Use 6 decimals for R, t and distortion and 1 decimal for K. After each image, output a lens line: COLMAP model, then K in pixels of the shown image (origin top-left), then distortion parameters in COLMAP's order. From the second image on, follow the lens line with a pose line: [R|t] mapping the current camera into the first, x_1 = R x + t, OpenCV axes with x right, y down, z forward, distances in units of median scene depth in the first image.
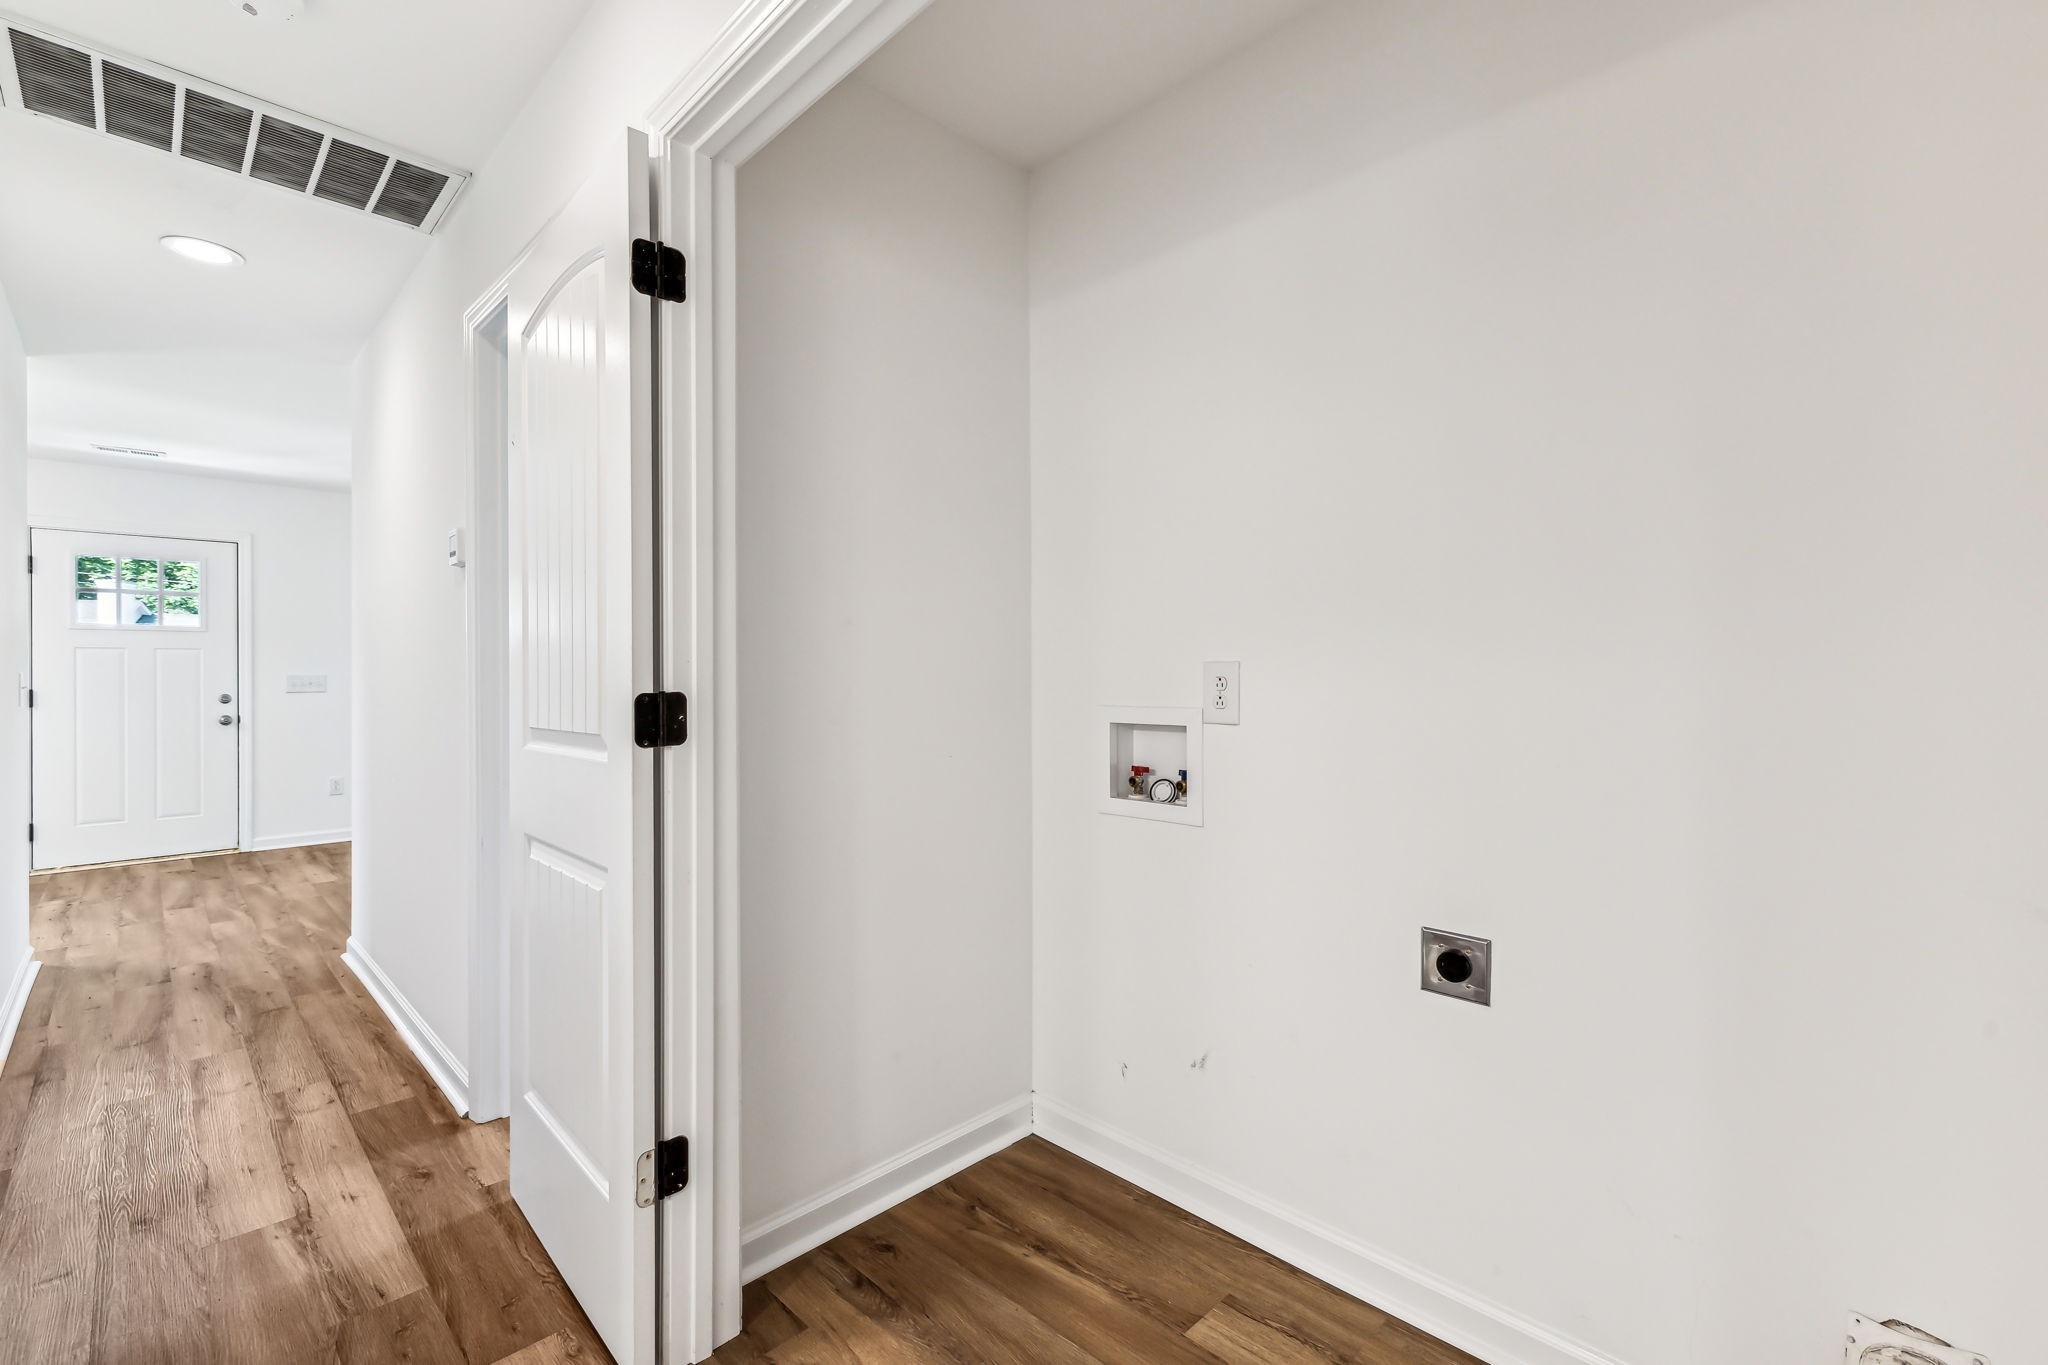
lens RADIAL K [[878.7, 0, 1023.8], [0, 878.7, 673.6], [0, 0, 1]] dist [0.000516, 0.000236]
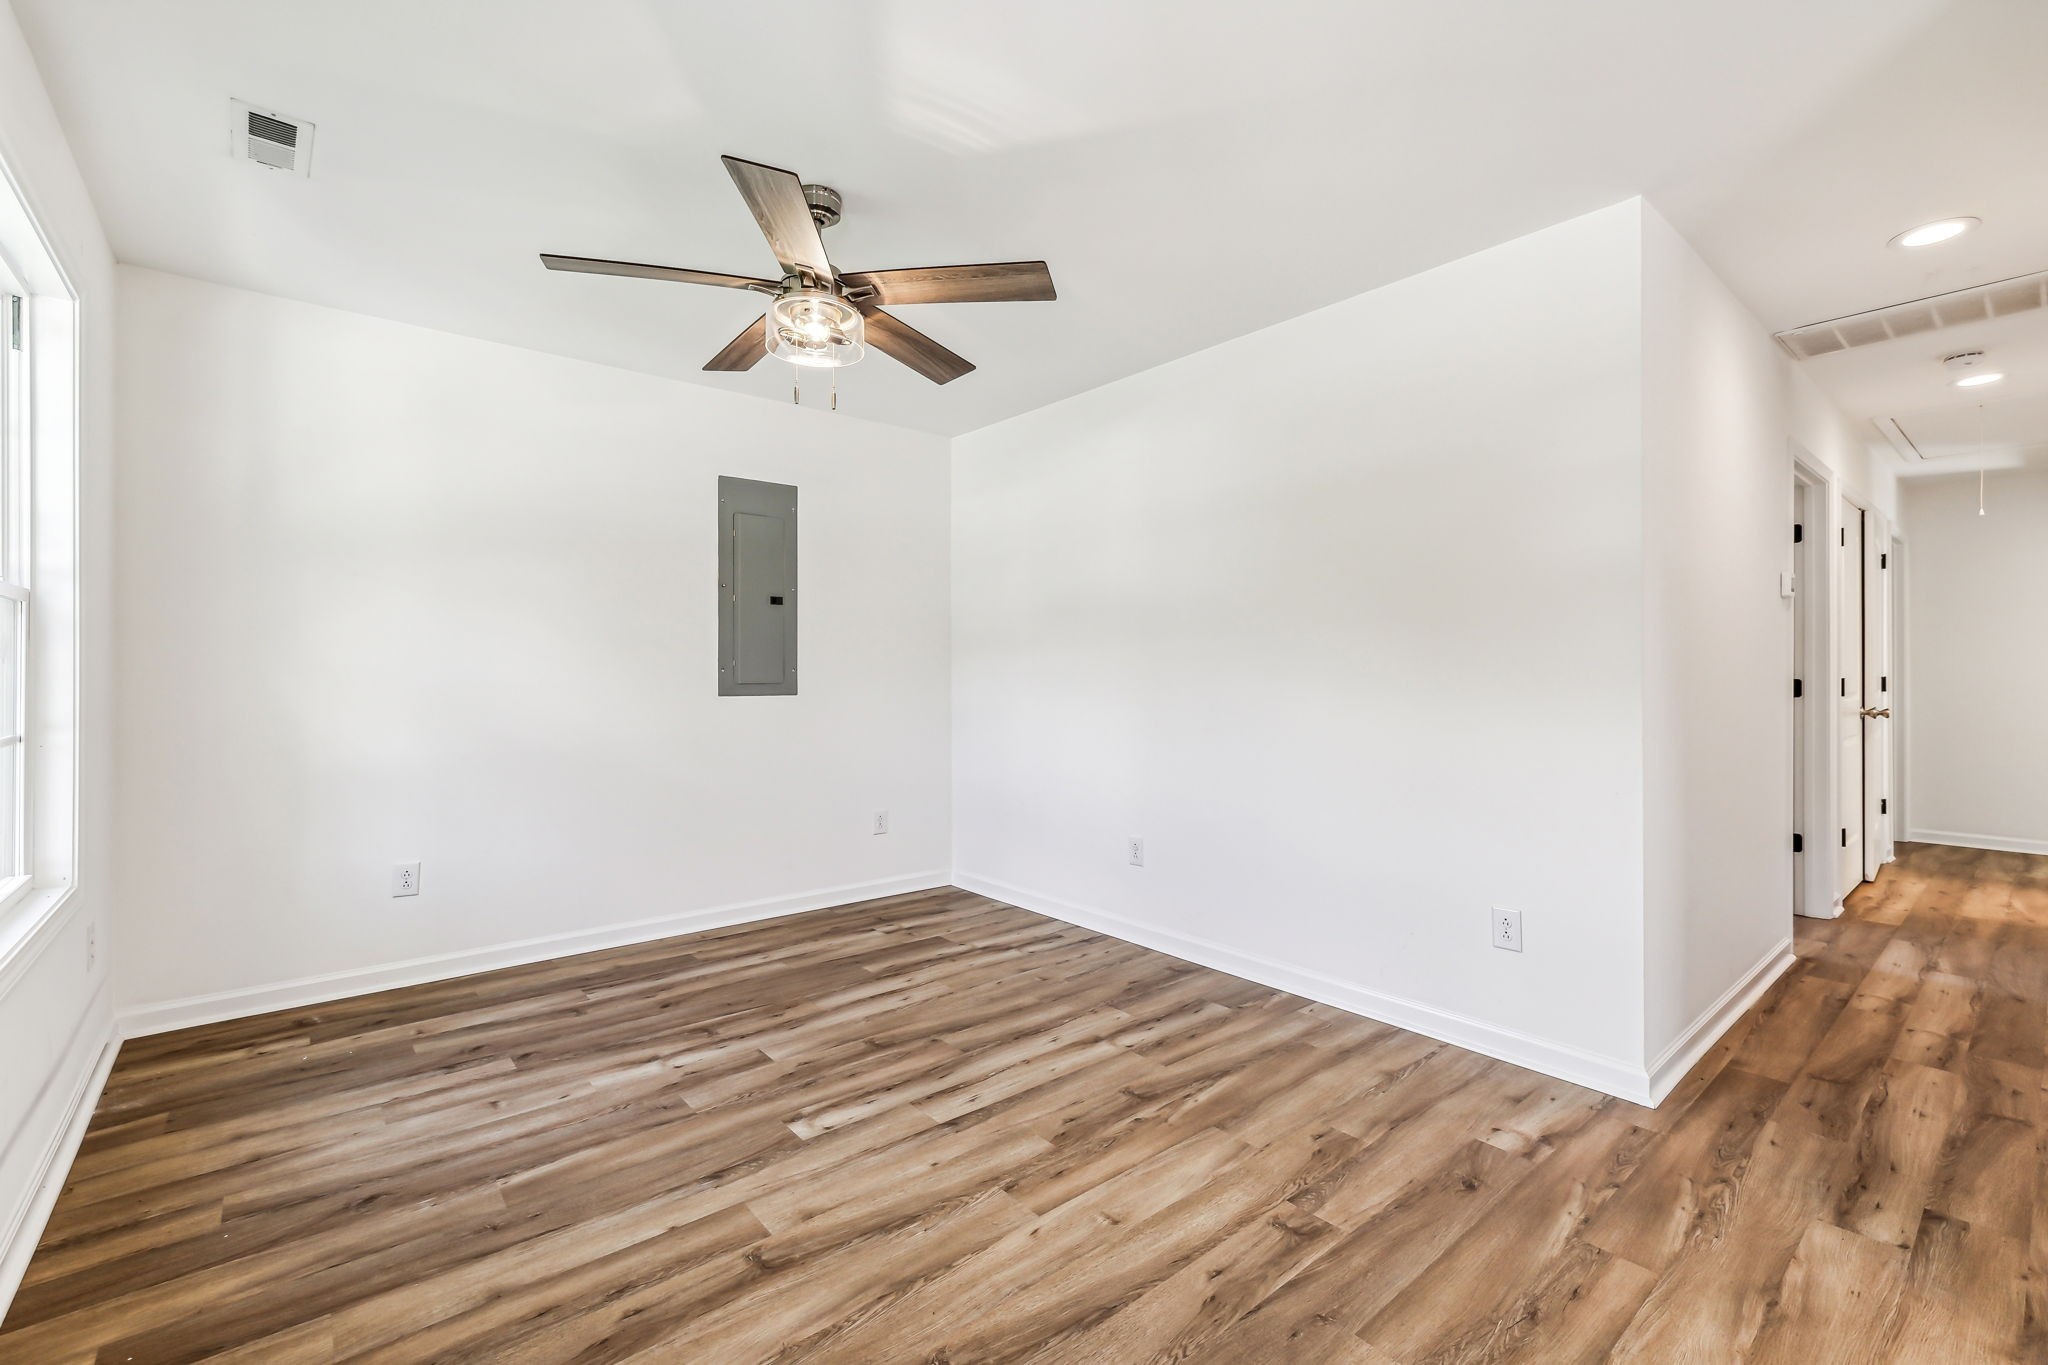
lens RADIAL K [[878.7, 0, 1023.8], [0, 878.7, 673.6], [0, 0, 1]] dist [0.000516, 0.000236]
pose [[0.090892, 0.007494, 0.995833, -1.736328], [-0.002883, 0.999969, -0.007262, 0.015707], [-0.995857, -0.002211, 0.090911, 1.668822]]
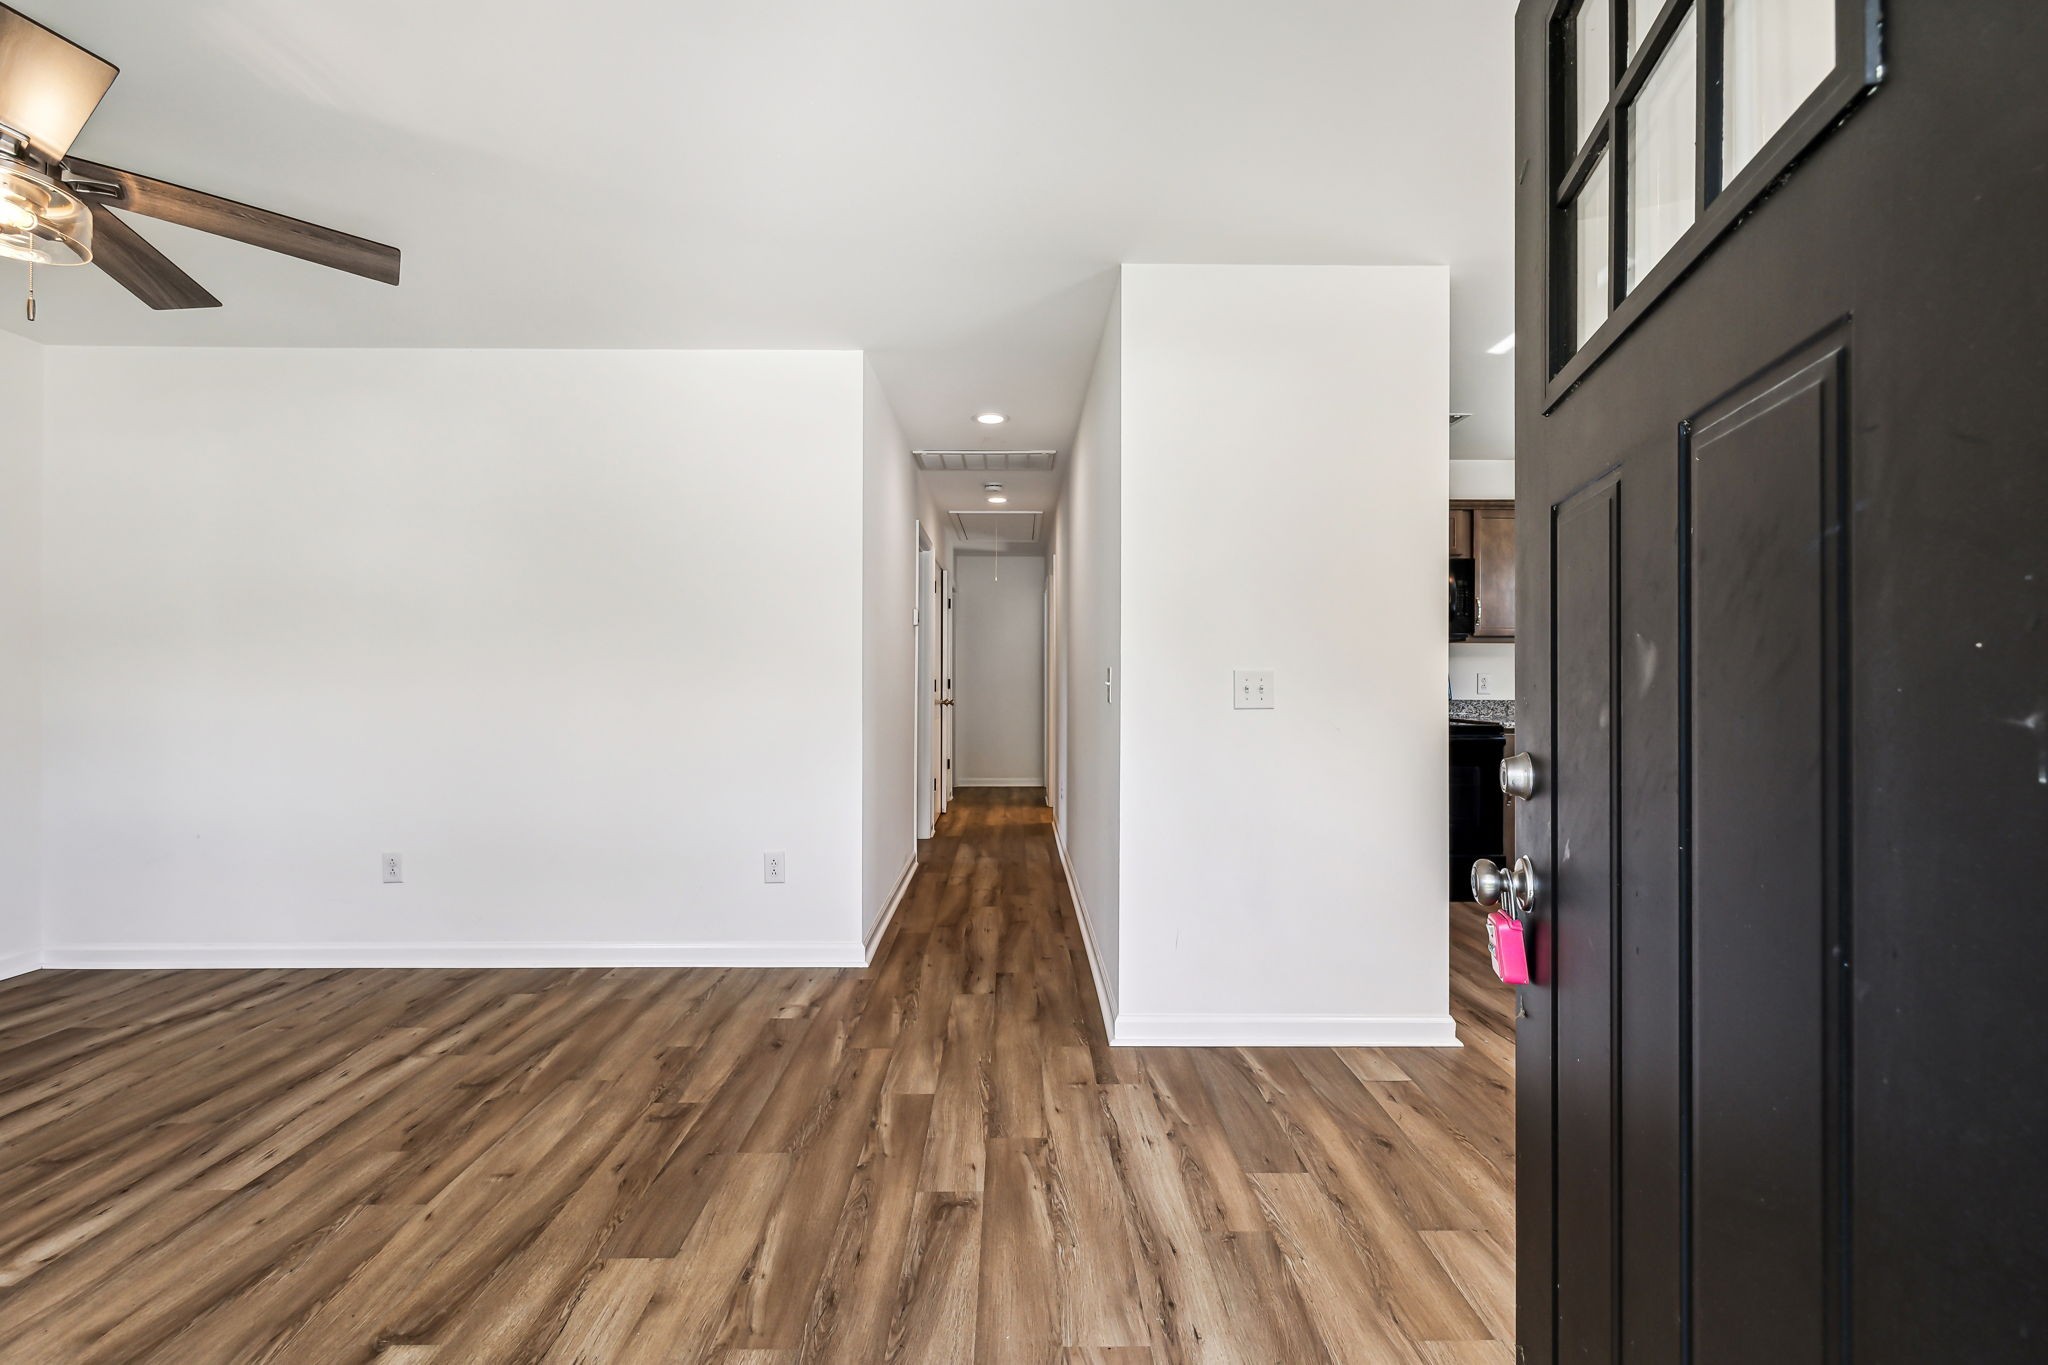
lens RADIAL K [[873.5, 0, 1021.3], [0, 873.5, 672.0], [0, 0, 1]] dist [0.003032, 0.000078]
pose [[-0.711800, 0.011265, 0.702292, -1.860910], [0.001617, 0.999895, -0.014400, 0.021839], [-0.702381, -0.009114, -0.711743, 1.858753]]
